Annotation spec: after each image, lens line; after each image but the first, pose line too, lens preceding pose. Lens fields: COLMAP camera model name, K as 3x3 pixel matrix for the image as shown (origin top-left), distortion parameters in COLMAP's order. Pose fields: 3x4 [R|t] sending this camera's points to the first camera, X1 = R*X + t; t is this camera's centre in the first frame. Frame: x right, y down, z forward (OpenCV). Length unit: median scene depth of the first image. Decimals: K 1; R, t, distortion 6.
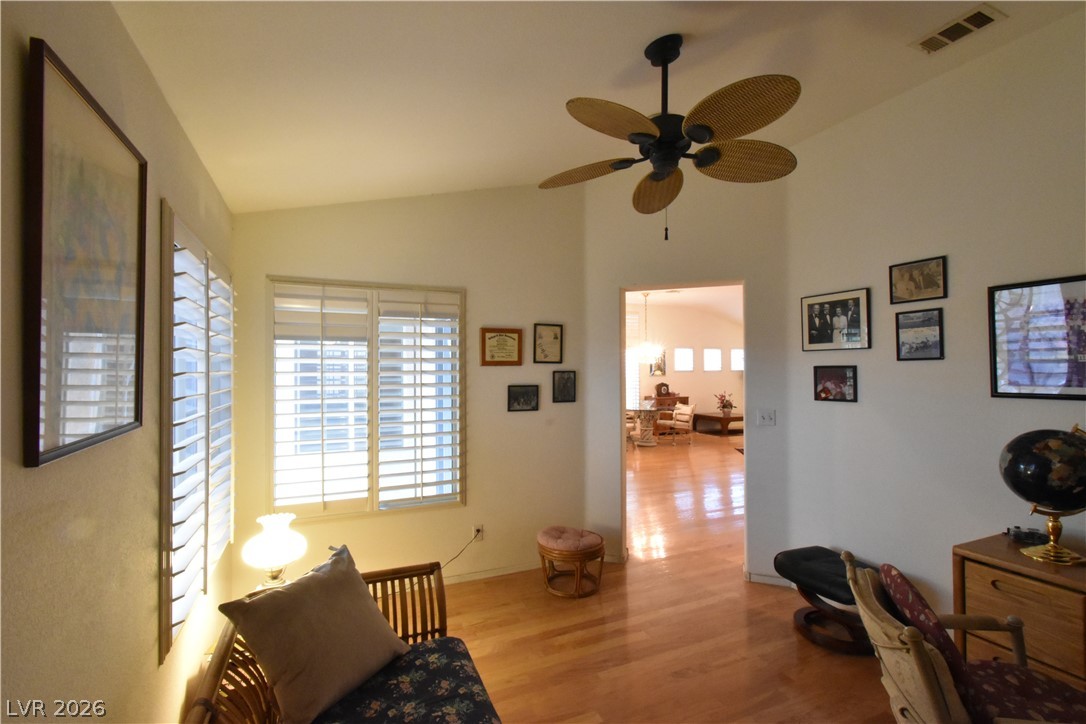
lens RADIAL K [[481.2, 0, 539.8], [0, 481.2, 364.3], [0, 0, 1]] dist [0.002179, -0.000457]
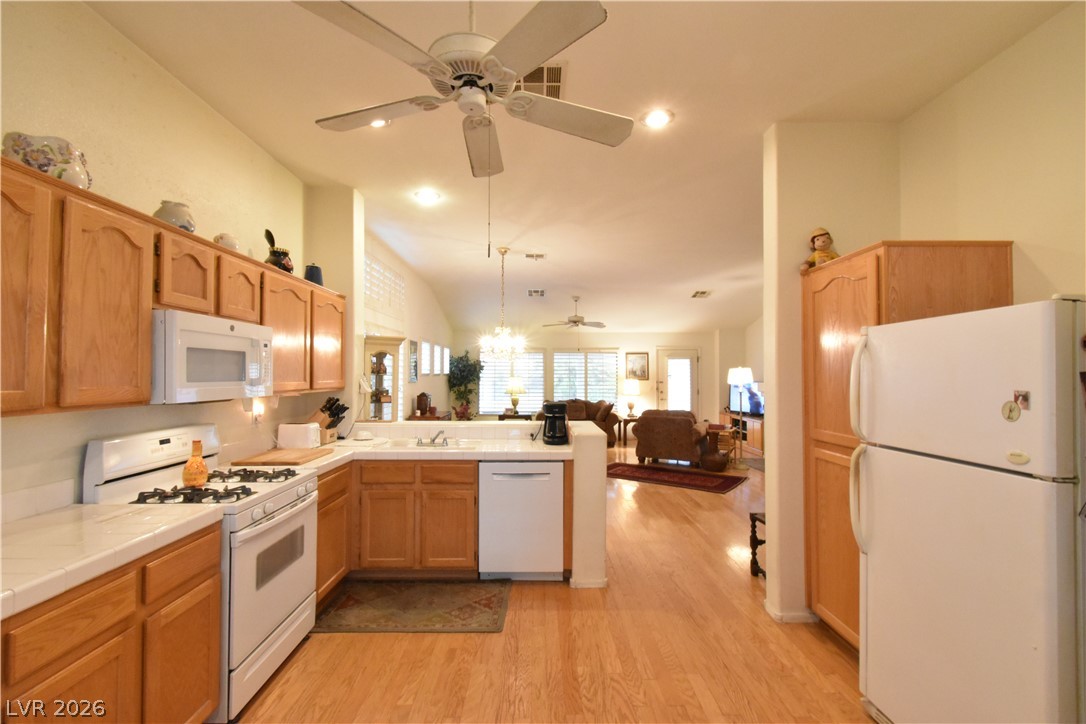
lens RADIAL K [[483.2, 0, 542.1], [0, 483.2, 367.0], [0, 0, 1]] dist [0.002955, 0.000104]
pose [[0.398519, 0.018443, 0.916975, -0.276374], [-0.016166, 0.999784, -0.013083, 0.010055], [-0.917017, -0.009611, 0.398731, 0.597791]]
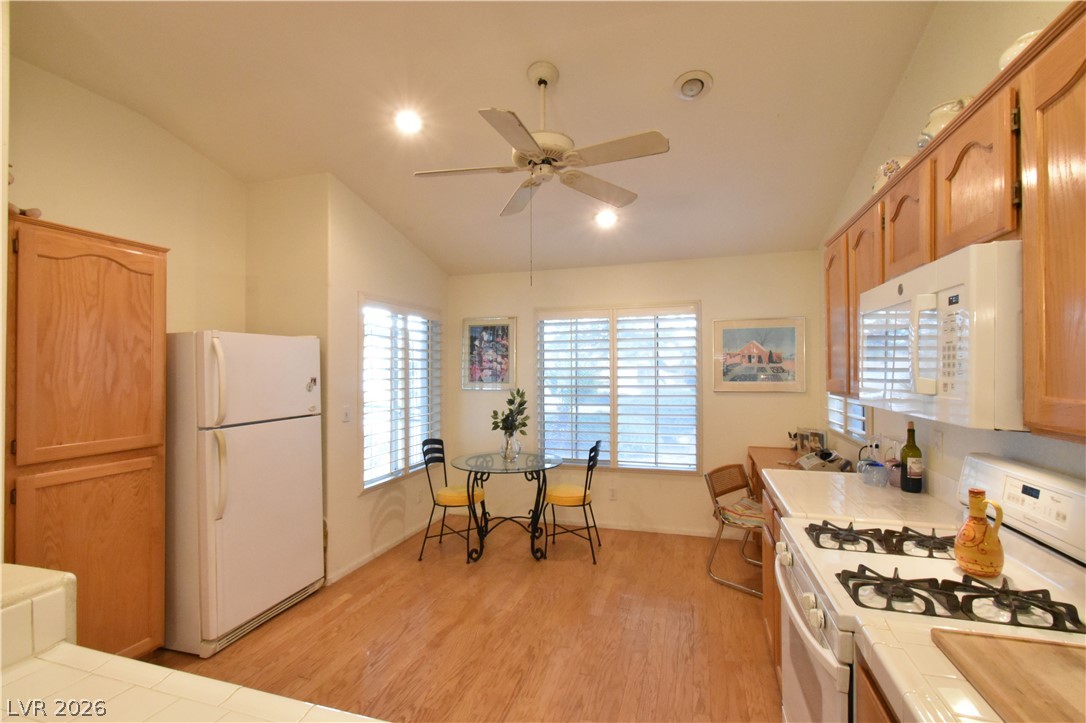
lens RADIAL K [[490.8, 0, 542.6], [0, 490.8, 364.6], [0, 0, 1]] dist [0.002083, -0.000030]
pose [[-0.662011, -0.000288, -0.749494, 0.016896], [0.016591, 0.999749, -0.015038, 0.011718], [0.749311, -0.022390, -0.661840, 0.822031]]
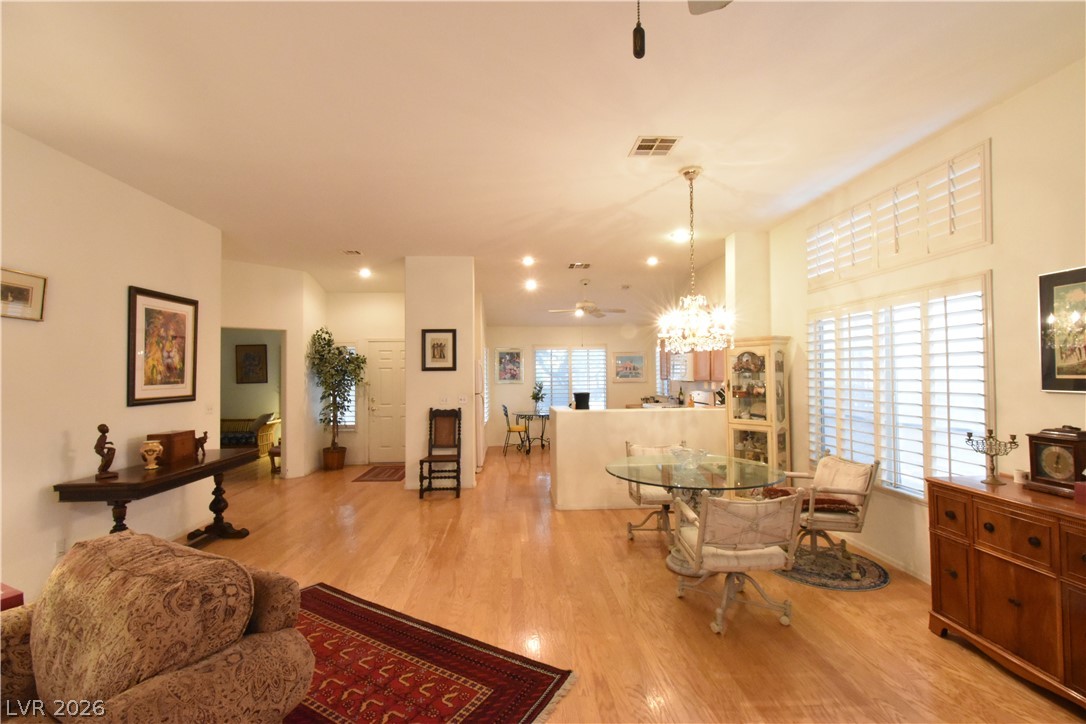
lens RADIAL K [[488.3, 0, 543.7], [0, 488.3, 363.7], [0, 0, 1]] dist [0.003276, 0.000097]
pose [[-0.350111, -0.011940, -0.936632, 0.528657], [0.022324, 0.999528, -0.021087, 0.010676], [0.936442, -0.028293, -0.349680, 0.865986]]
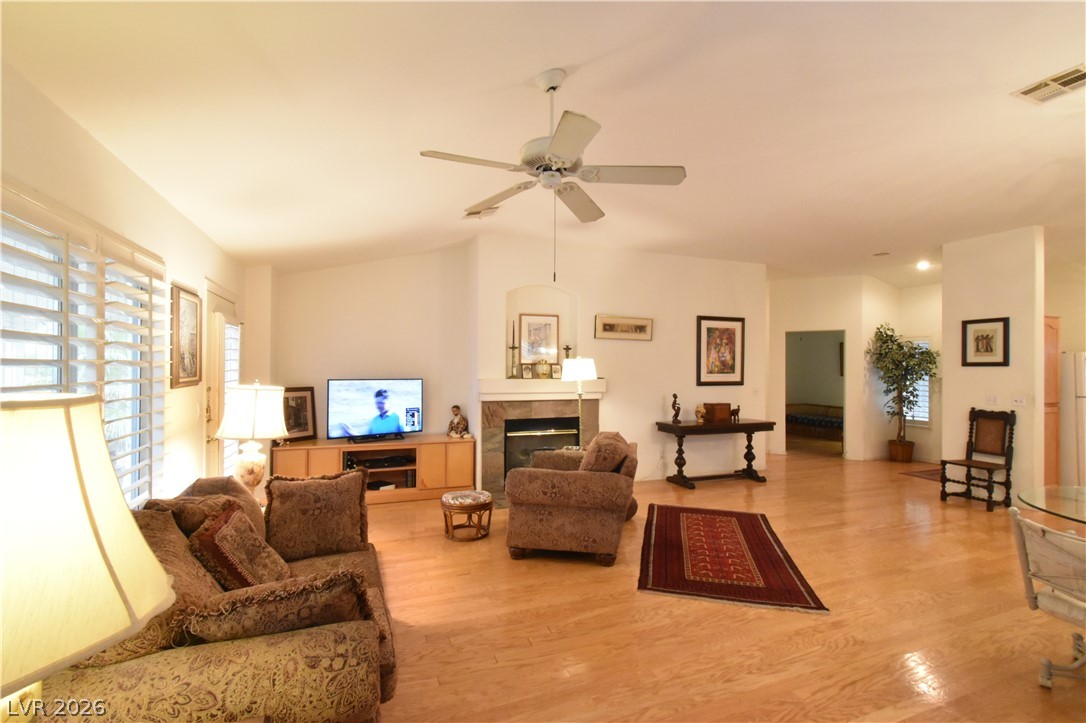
lens RADIAL K [[484.3, 0, 542.4], [0, 484.3, 364.3], [0, 0, 1]] dist [0.001325, -0.000699]
pose [[-0.998562, -0.001123, 0.053594, 0.463973], [-0.002238, 0.999782, -0.020742, 0.013538], [-0.053559, -0.020832, -0.998347, 1.069957]]
